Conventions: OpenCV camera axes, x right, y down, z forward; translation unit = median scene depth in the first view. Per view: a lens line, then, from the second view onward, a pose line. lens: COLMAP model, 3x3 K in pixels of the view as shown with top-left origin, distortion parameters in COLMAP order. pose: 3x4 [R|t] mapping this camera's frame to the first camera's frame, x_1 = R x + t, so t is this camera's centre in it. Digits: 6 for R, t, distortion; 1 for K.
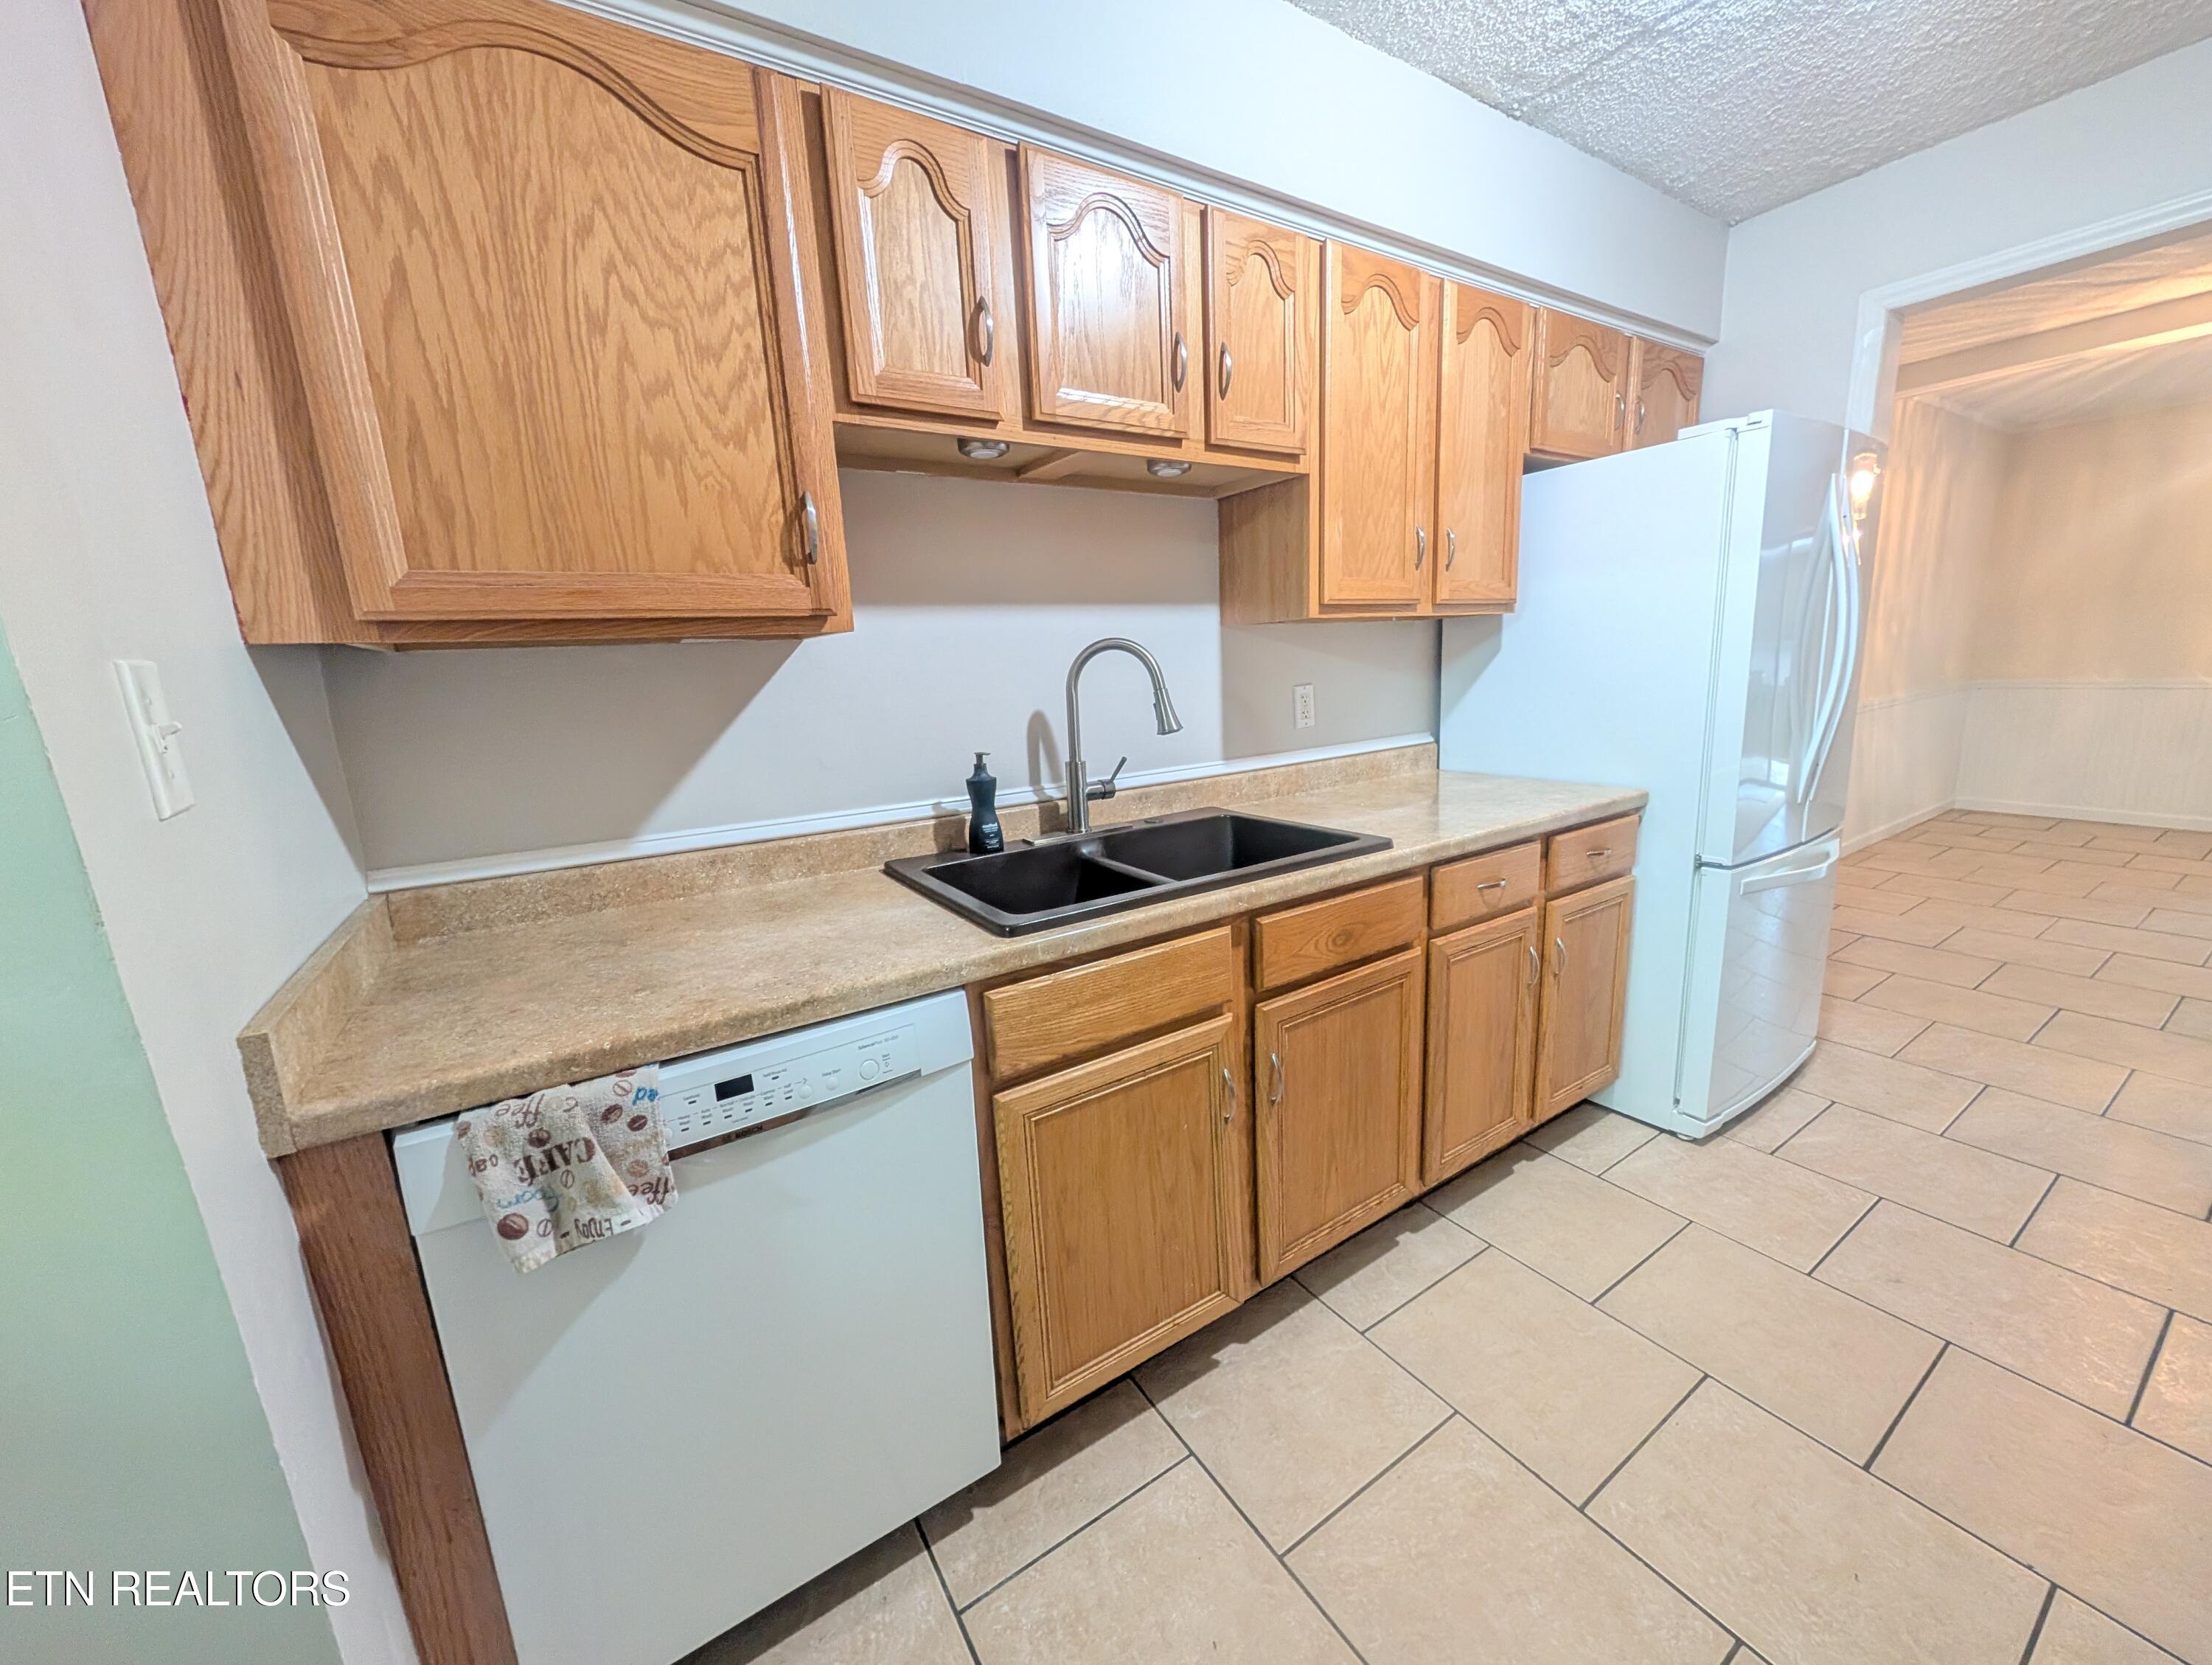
lens RADIAL K [[837.3, 0, 1118.2], [0, 837.3, 829.1], [0, 0, 1]] dist [0.000780, -0.000210]
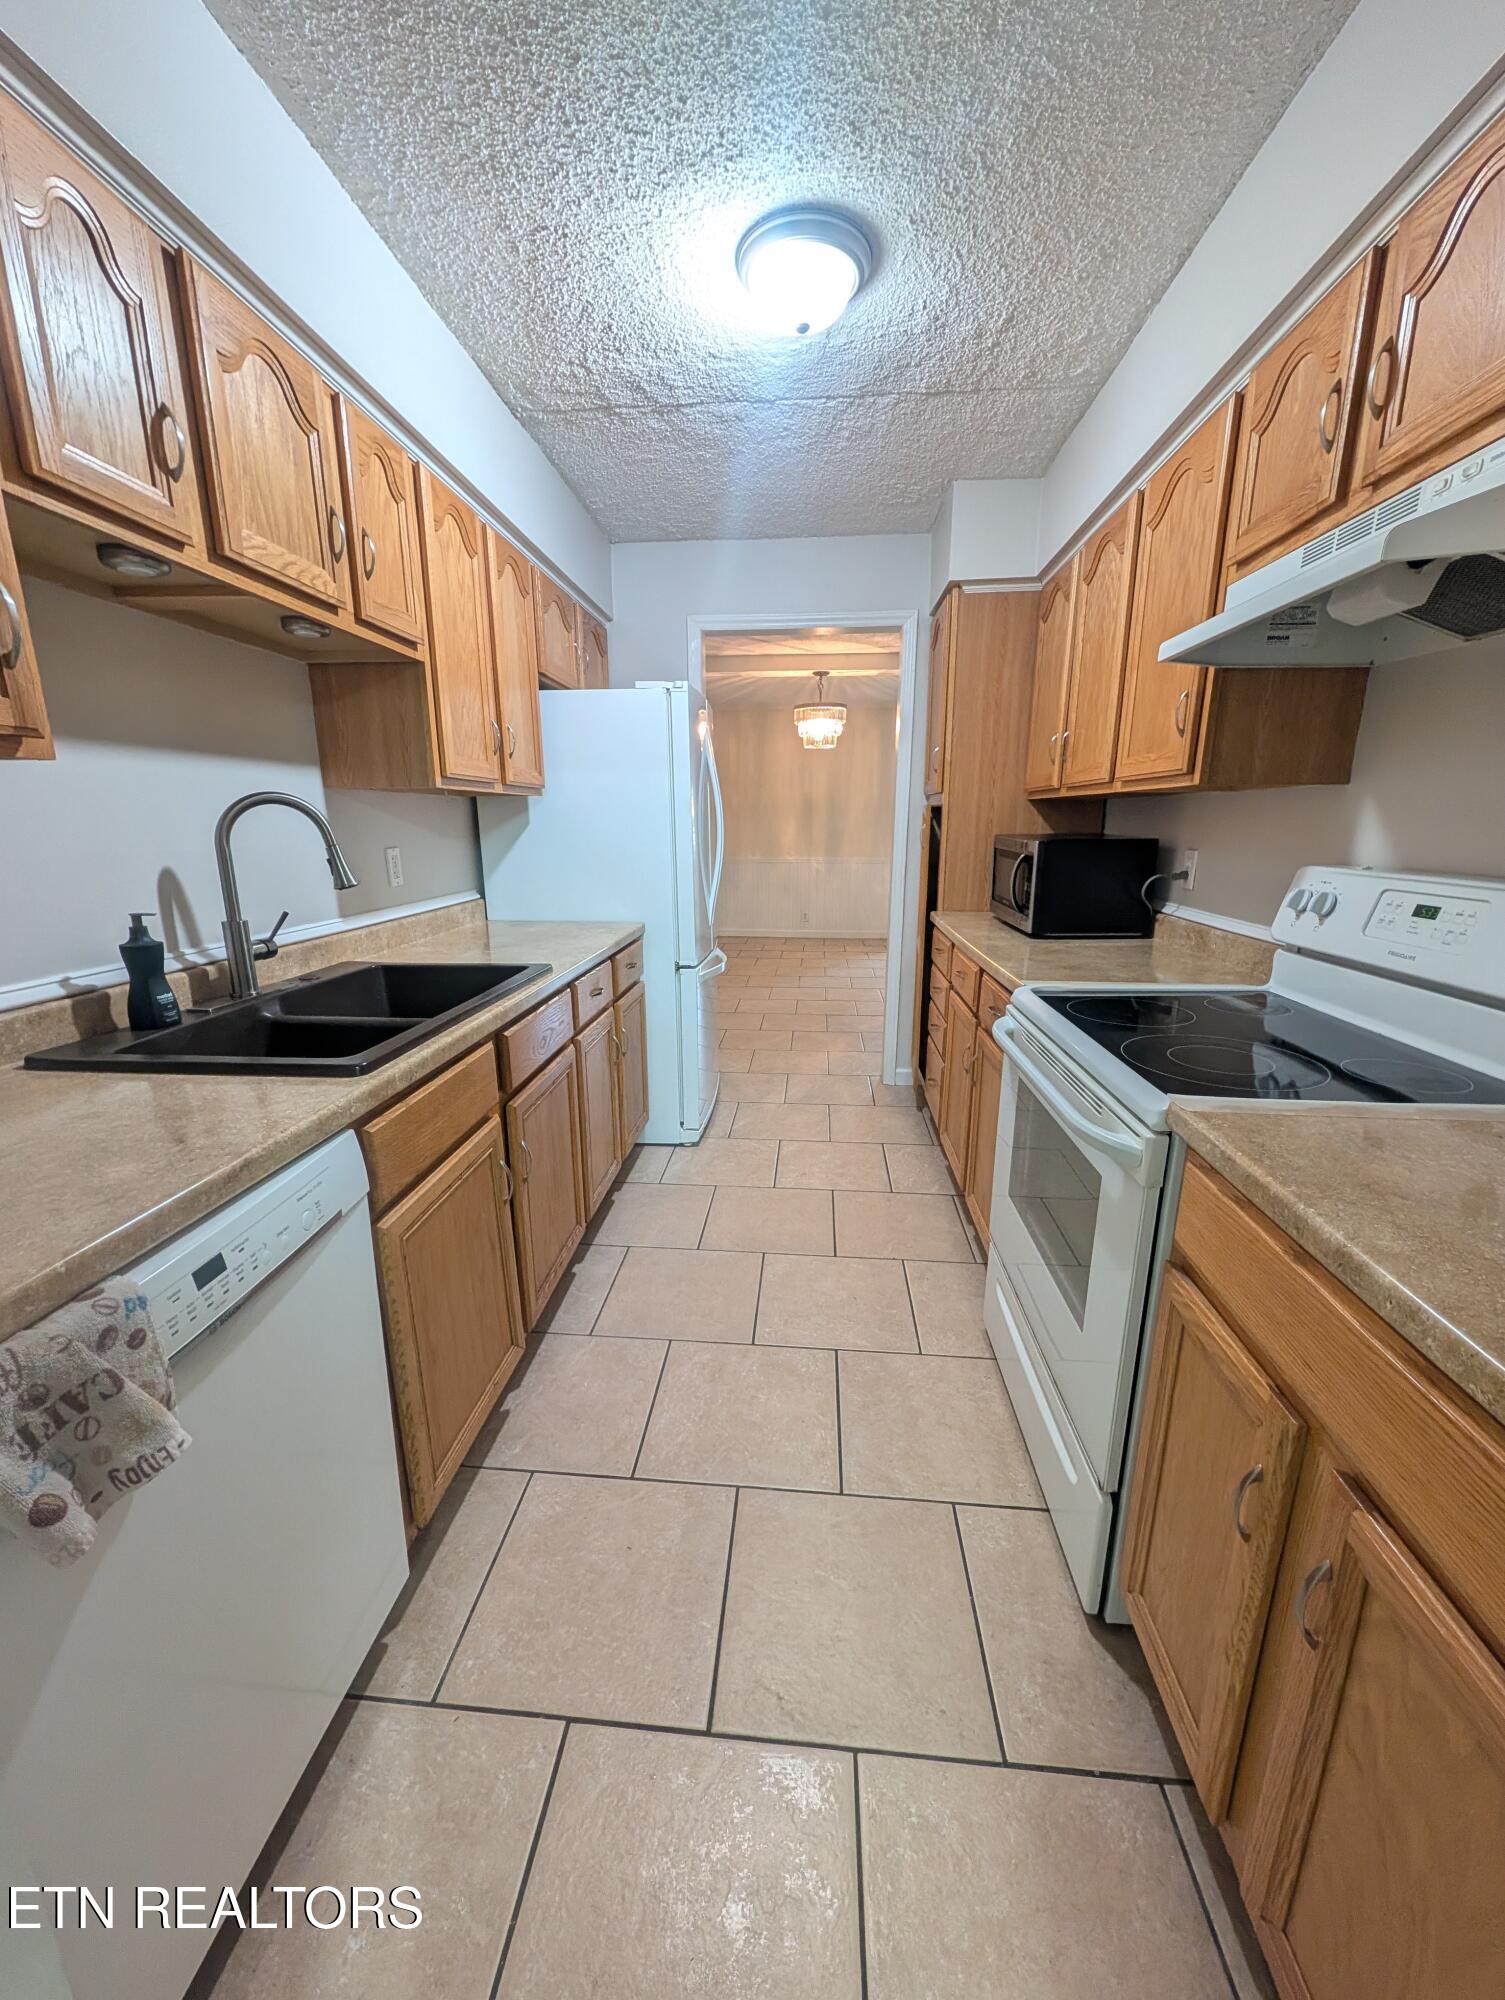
lens RADIAL K [[757.1, 0, 754.7], [0, 757.1, 999.8], [0, 0, 1]] dist [0.000780, -0.000210]
pose [[0.613476, -0.135852, 0.777941, -0.386371], [0.128231, 0.989155, 0.071615, 0.022233], [-0.779233, 0.055823, 0.624243, 0.017440]]
